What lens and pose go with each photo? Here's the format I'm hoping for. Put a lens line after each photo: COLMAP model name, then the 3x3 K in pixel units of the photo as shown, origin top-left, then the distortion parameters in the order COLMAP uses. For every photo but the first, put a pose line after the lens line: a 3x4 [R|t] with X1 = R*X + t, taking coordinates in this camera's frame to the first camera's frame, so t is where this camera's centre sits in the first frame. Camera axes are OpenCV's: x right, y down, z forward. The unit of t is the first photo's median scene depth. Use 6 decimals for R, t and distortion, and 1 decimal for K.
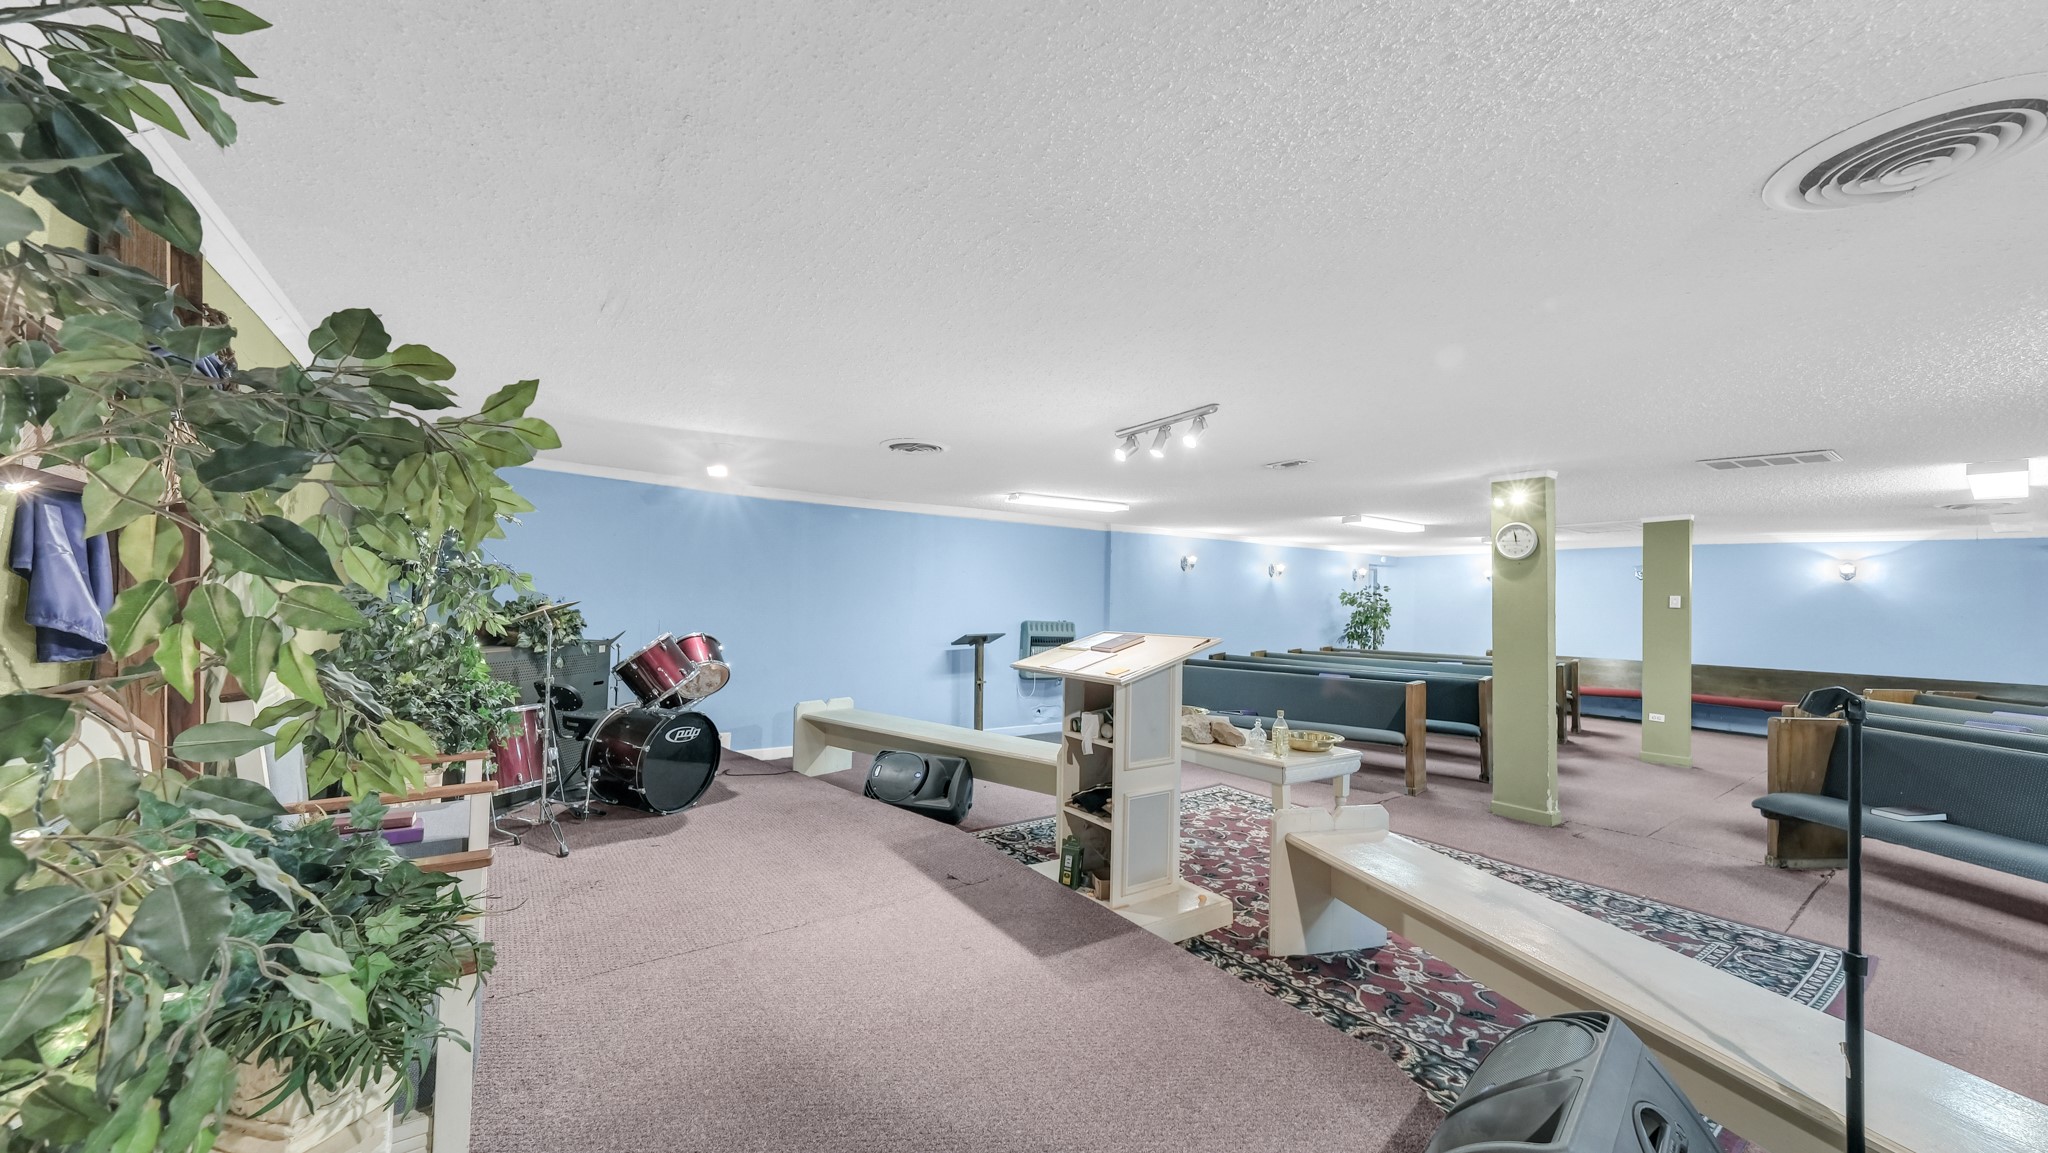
lens RADIAL K [[710.6, 0, 1020.8], [0, 710.6, 580.4], [0, 0, 1]] dist [-0.000036, 0.002108]
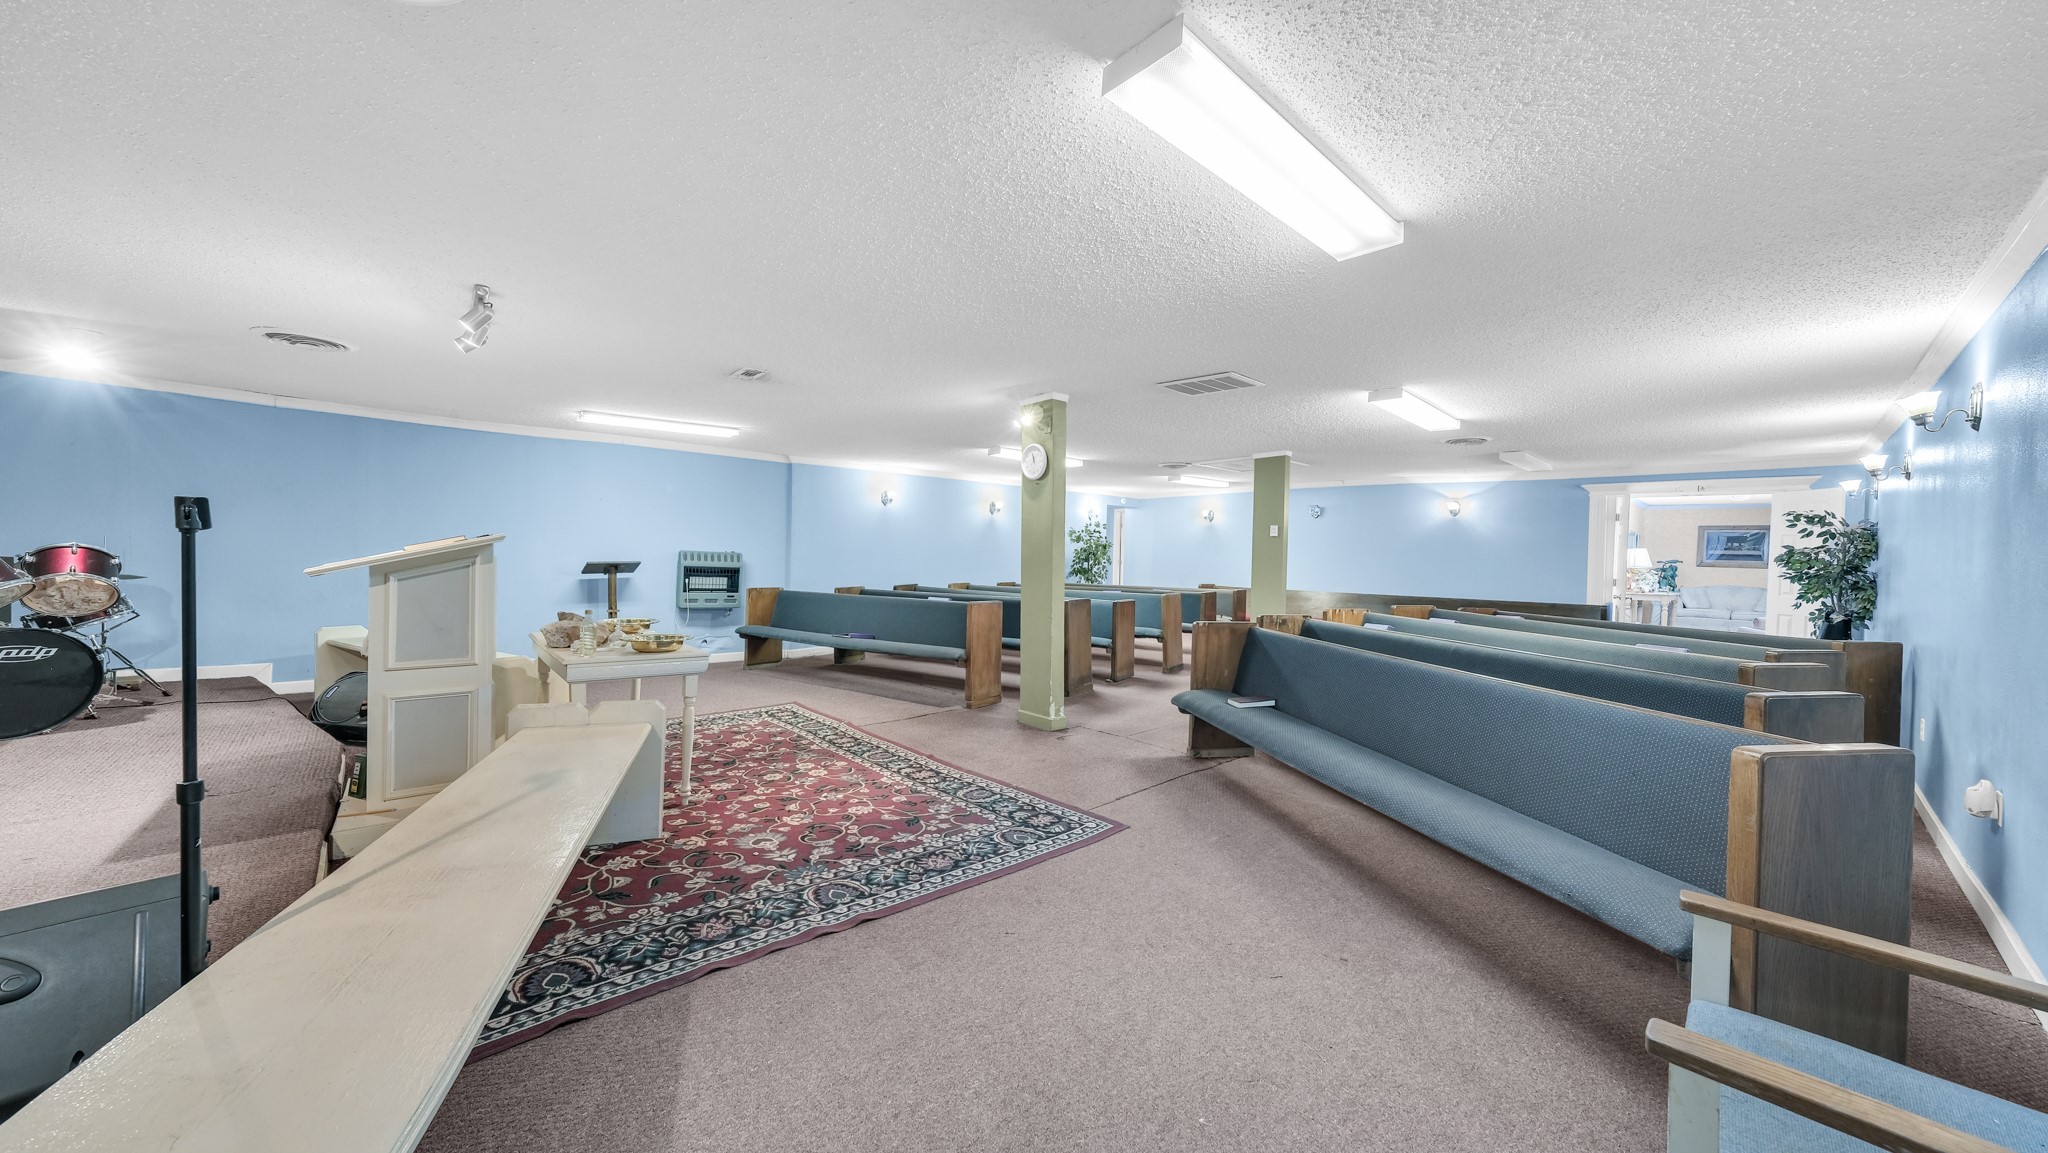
lens RADIAL K [[681.0, 0, 1015.8], [0, 681.0, 567.6], [0, 0, 1]] dist [-0.002099, -0.000027]
pose [[0.993766, -0.001880, 0.111473, 0.573224], [-0.003481, 0.998847, 0.047881, 0.052995], [-0.111435, -0.047971, 0.992613, 0.005819]]
